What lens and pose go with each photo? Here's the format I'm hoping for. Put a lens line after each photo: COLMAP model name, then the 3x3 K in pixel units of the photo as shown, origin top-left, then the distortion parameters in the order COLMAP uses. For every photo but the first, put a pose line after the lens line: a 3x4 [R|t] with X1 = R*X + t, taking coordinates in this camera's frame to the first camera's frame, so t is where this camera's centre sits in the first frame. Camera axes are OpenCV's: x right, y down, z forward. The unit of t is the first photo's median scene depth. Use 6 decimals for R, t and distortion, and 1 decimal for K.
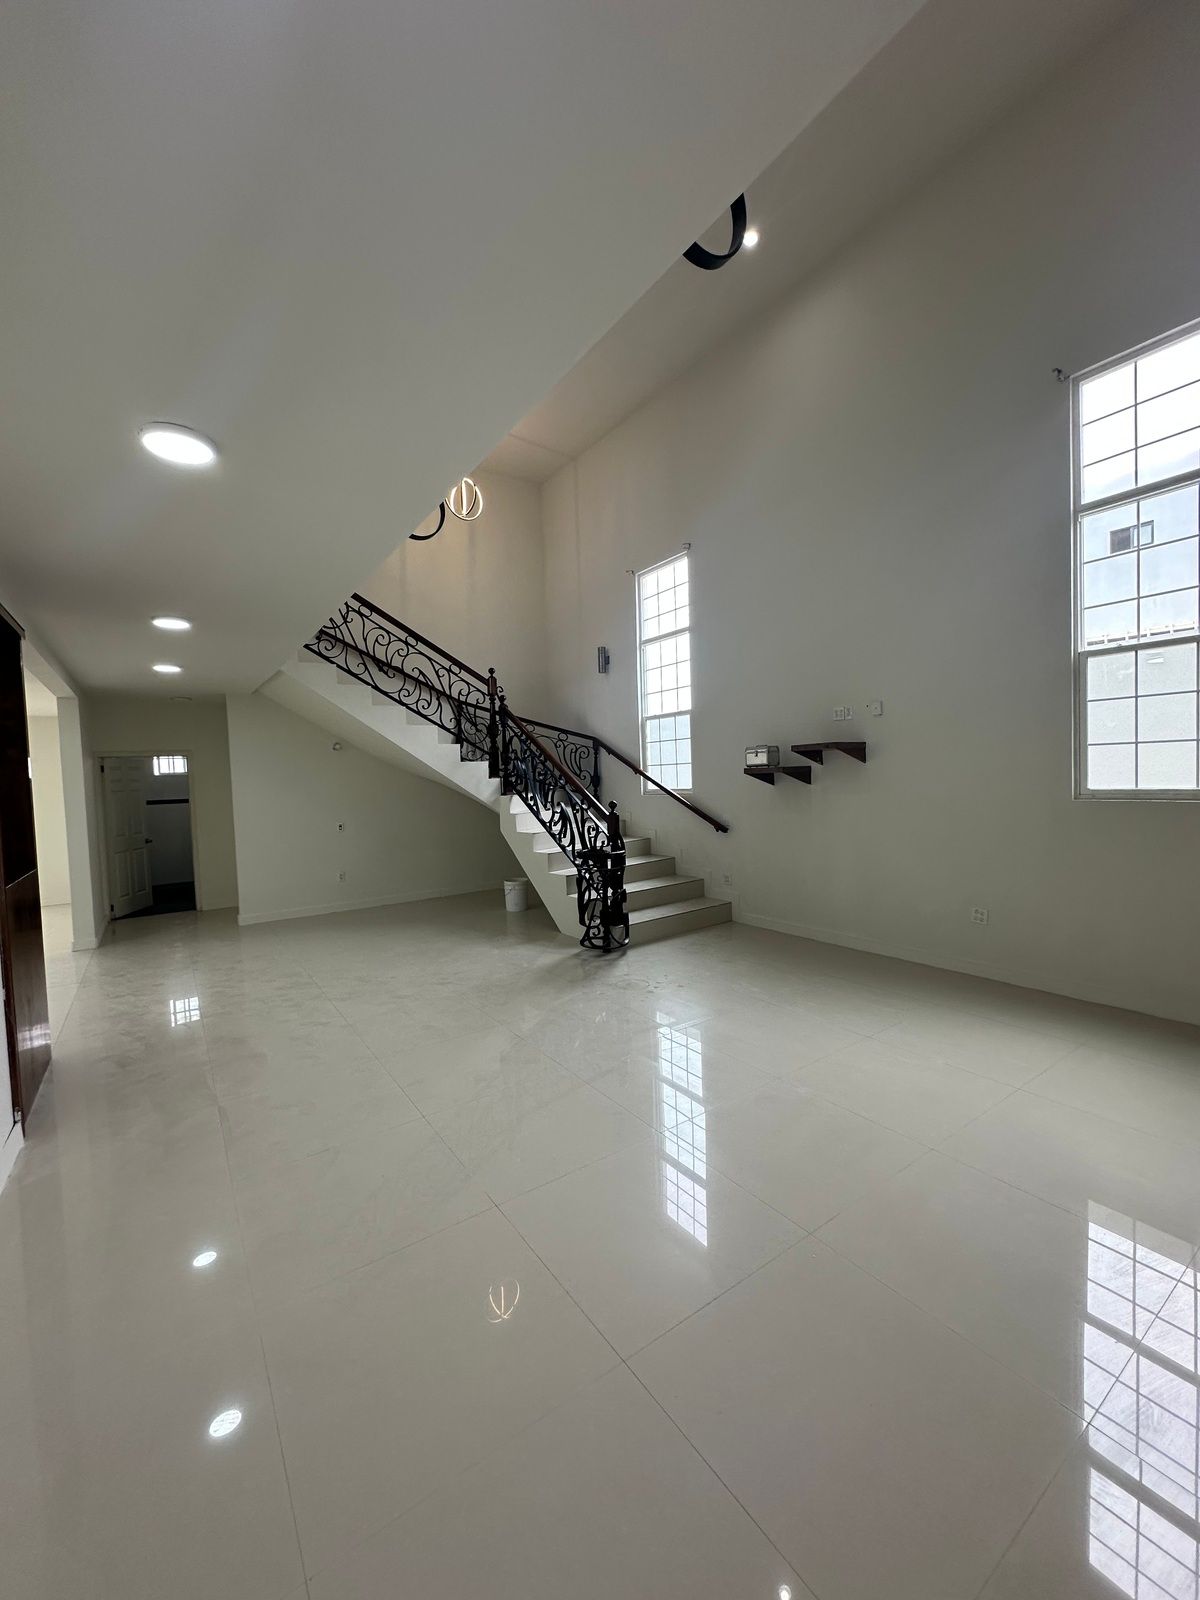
lens RADIAL K [[641.8, 0, 599.9], [0, 641.8, 799.9], [0, 0, 1]] dist [-0.000232, 0.000292]
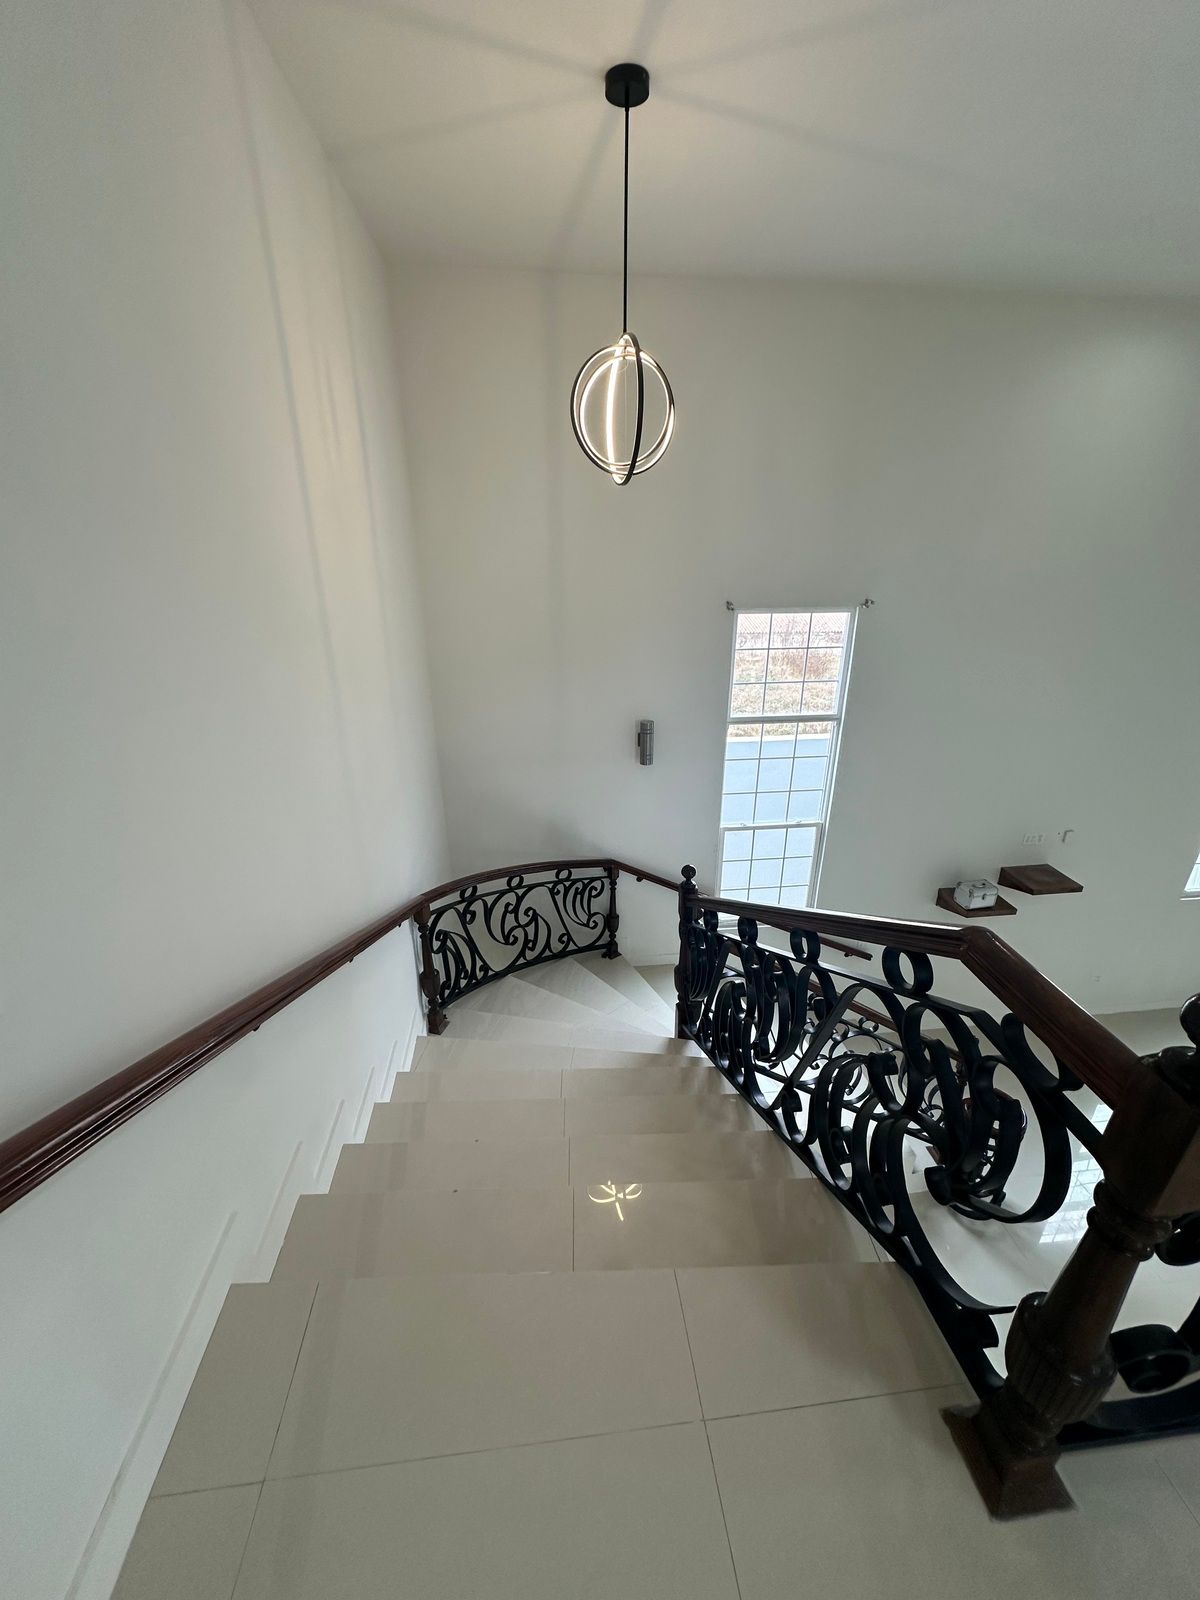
lens RADIAL K [[641.8, 0, 603.7], [0, 641.8, 800.4], [0, 0, 1]] dist [-0.000232, 0.000292]
pose [[0.472330, -0.313557, 0.823763, -0.531790], [0.016017, 0.937484, 0.347660, -0.390778], [-0.881276, -0.151016, 0.447824, 0.815021]]
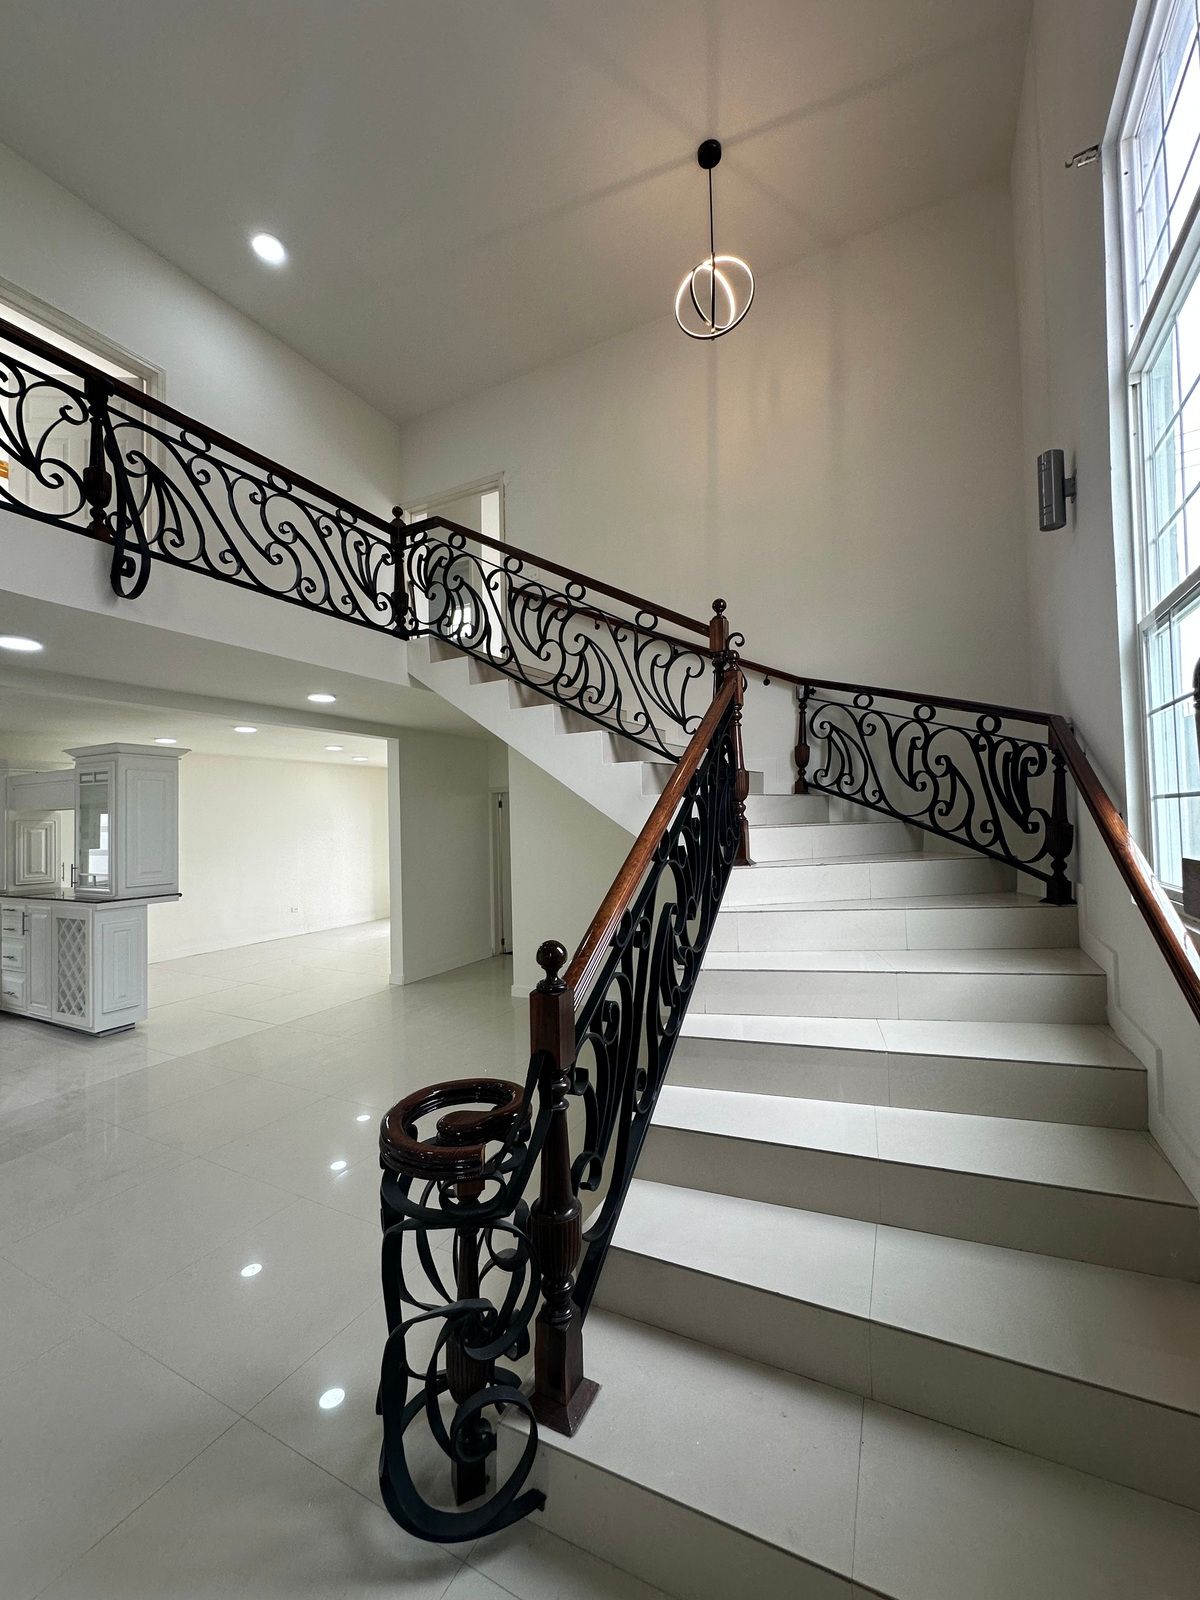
lens RADIAL K [[641.8, 0, 593.0], [0, 641.8, 812.4], [0, 0, 1]] dist [-0.000232, 0.000292]
pose [[0.491786, 0.004629, -0.870704, 0.197123], [-0.022210, 0.999727, -0.007230, -0.036754], [0.870433, 0.022894, 0.491754, 0.643189]]
